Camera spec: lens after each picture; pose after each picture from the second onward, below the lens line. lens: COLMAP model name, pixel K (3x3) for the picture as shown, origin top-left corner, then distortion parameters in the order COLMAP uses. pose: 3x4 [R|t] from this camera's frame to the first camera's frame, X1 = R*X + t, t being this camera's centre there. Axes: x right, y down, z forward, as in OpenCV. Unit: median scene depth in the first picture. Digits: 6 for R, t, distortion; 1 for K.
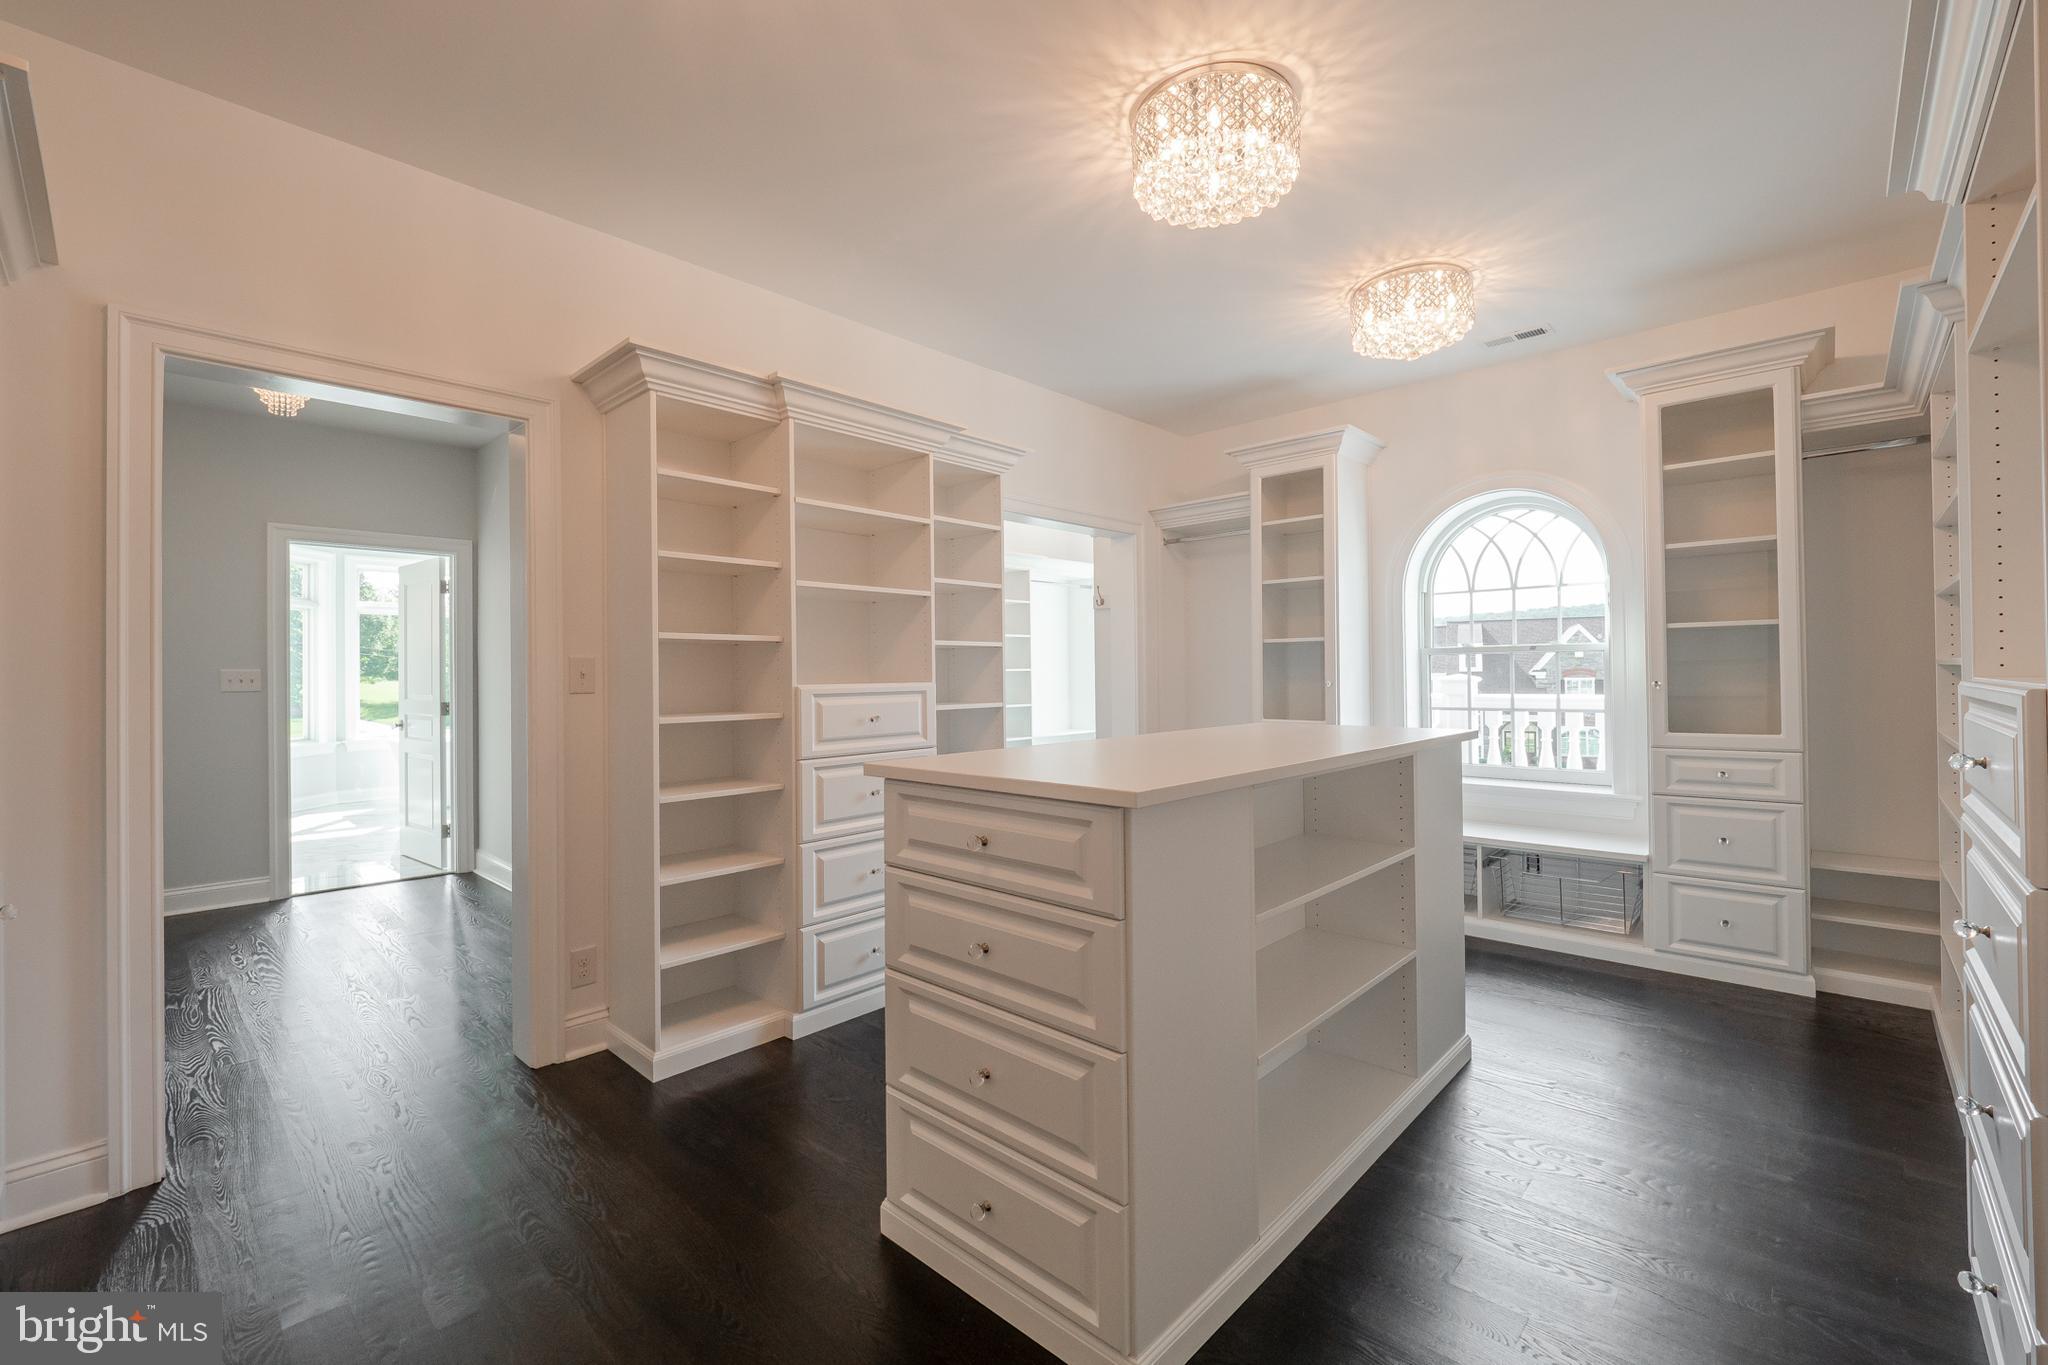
lens RADIAL K [[865.4, 0, 1024.0], [0, 865.4, 682.5], [0, 0, 1]] dist [-0.020479, -0.000434]
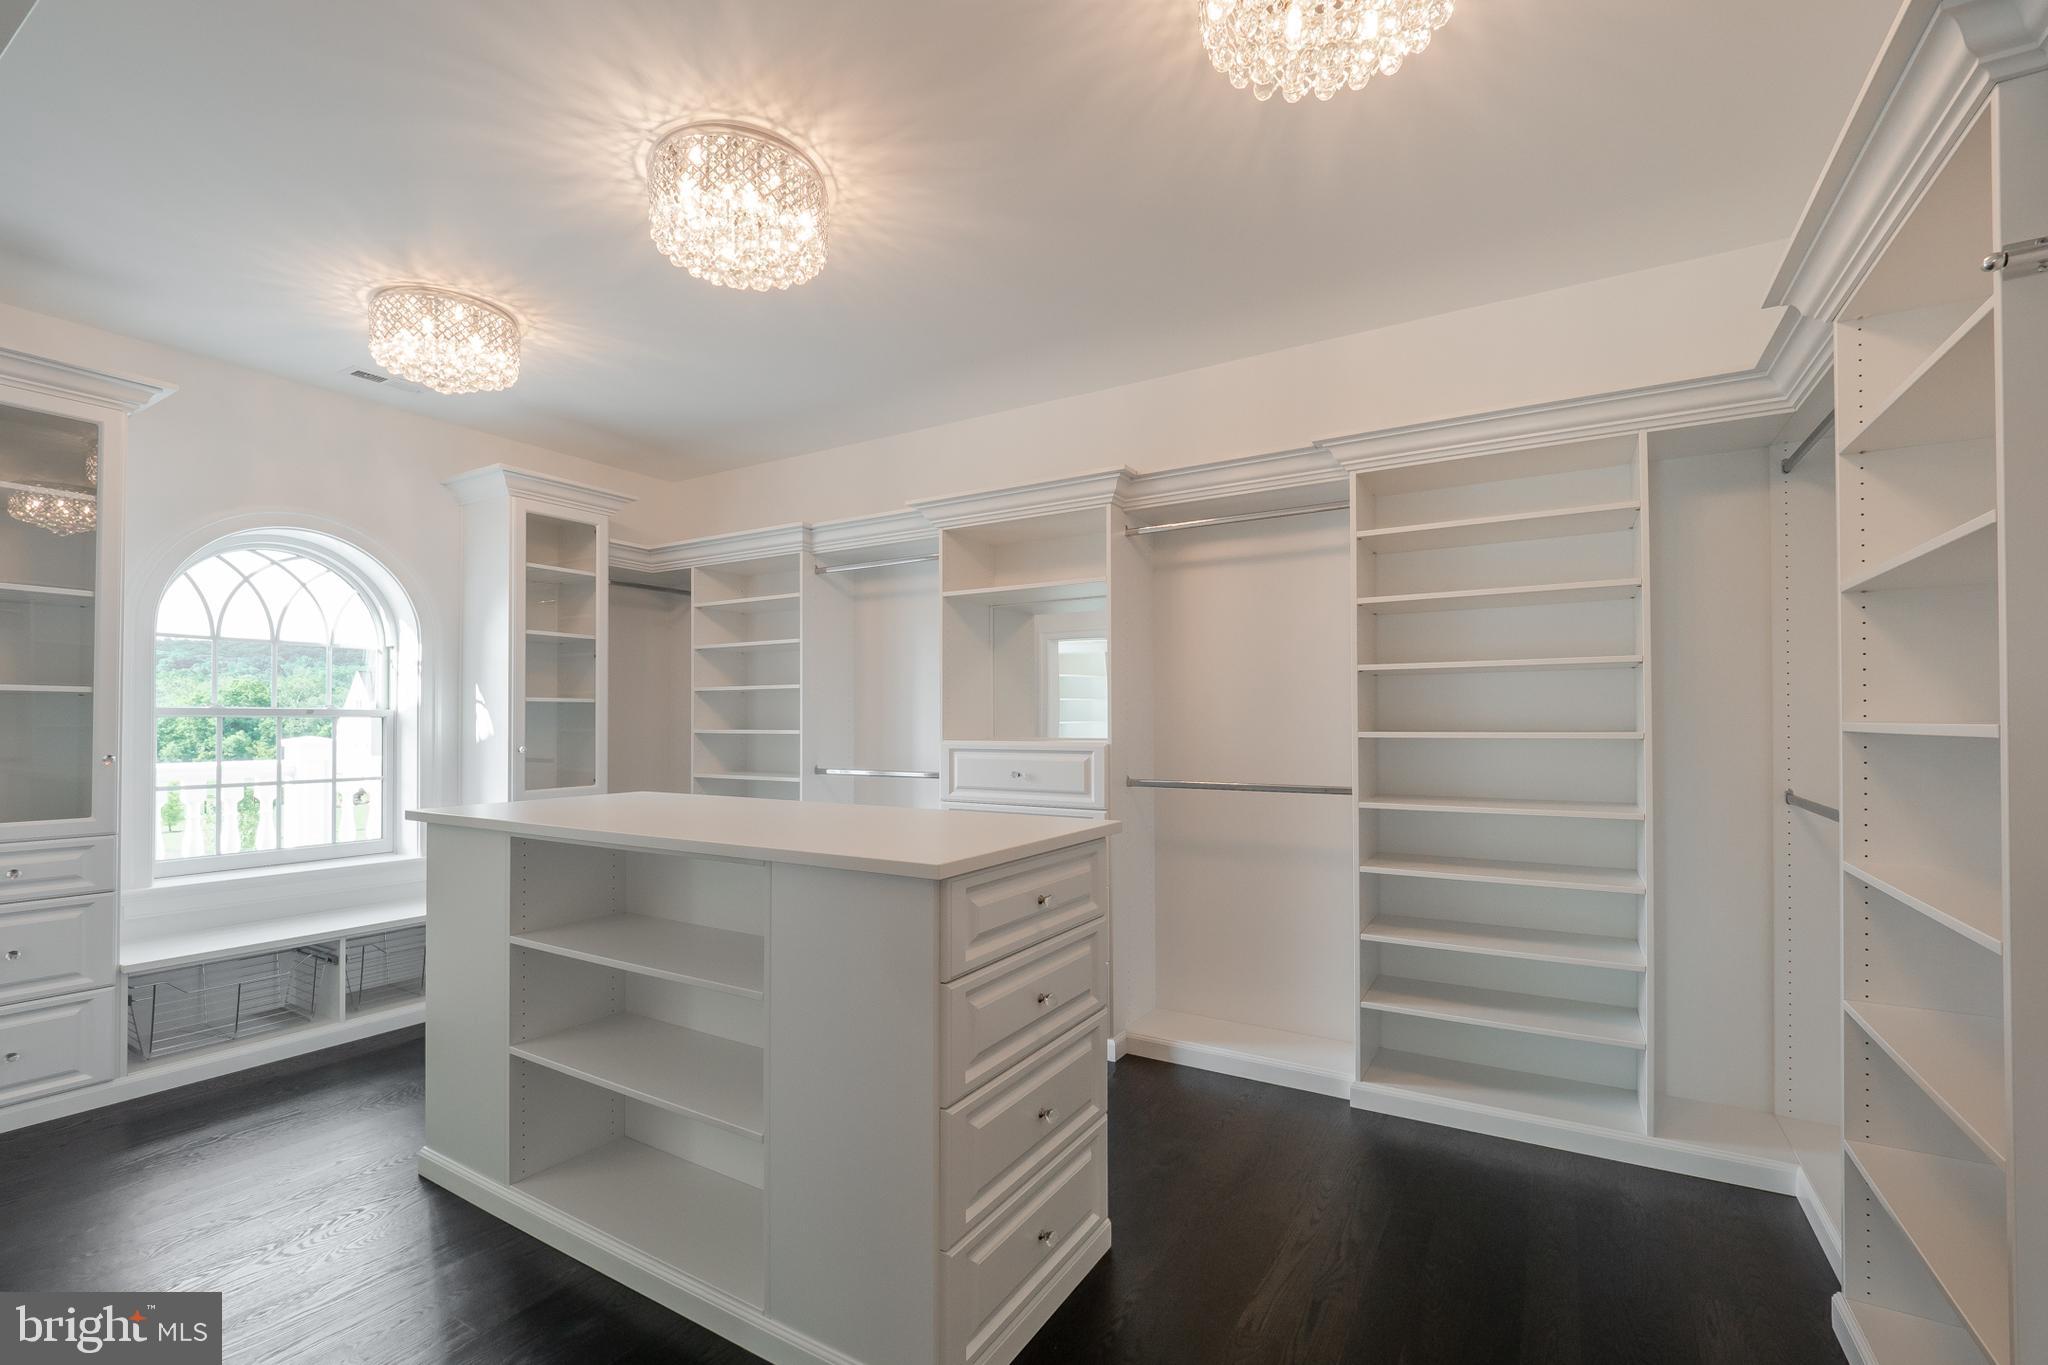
lens RADIAL K [[865.4, 0, 1024.0], [0, 865.4, 682.5], [0, 0, 1]] dist [-0.020479, -0.000434]
pose [[-0.207224, 0.054396, 0.976780, -0.454800], [0.014814, 0.998513, -0.052463, -0.014919], [-0.978181, 0.003599, -0.207722, 0.498215]]
